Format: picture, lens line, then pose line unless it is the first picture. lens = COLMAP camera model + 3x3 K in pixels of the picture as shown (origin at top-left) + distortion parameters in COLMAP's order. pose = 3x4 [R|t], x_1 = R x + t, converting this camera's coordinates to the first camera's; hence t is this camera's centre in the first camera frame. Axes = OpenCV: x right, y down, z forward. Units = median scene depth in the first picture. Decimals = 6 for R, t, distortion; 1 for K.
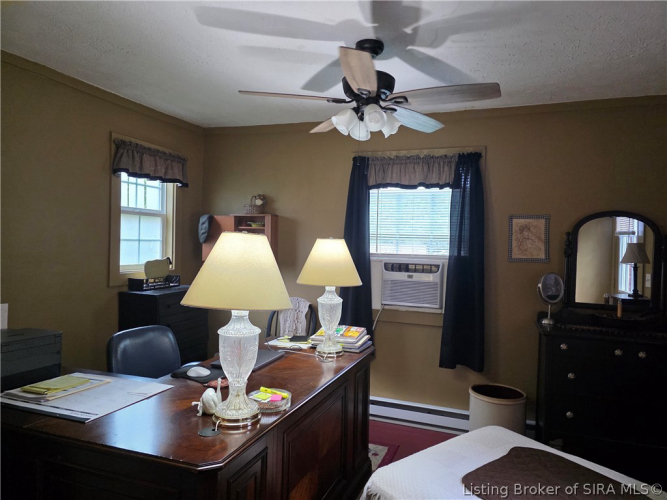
lens RADIAL K [[450.4, 0, 340.3], [0, 450.4, 250.3], [0, 0, 1]] dist [0.041166, -0.001003]
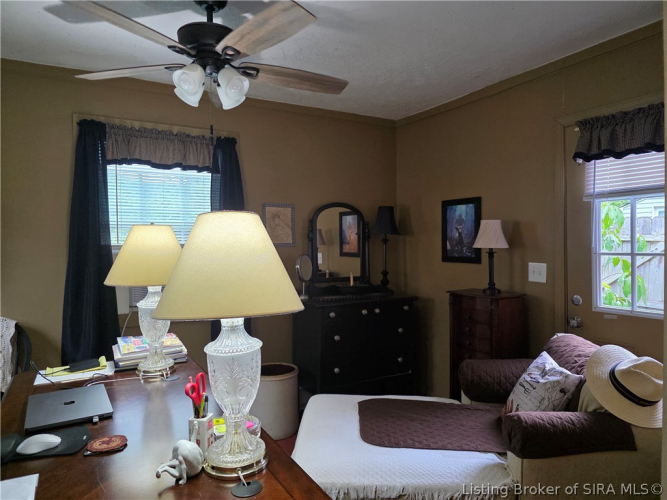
lens RADIAL K [[450.4, 0, 339.0], [0, 450.4, 250.2], [0, 0, 1]] dist [0.041166, -0.001003]
pose [[0.632174, -0.048512, 0.773306, -0.325576], [0.033693, 0.998815, 0.035115, 0.000976], [-0.774093, 0.003857, 0.633060, 0.195383]]
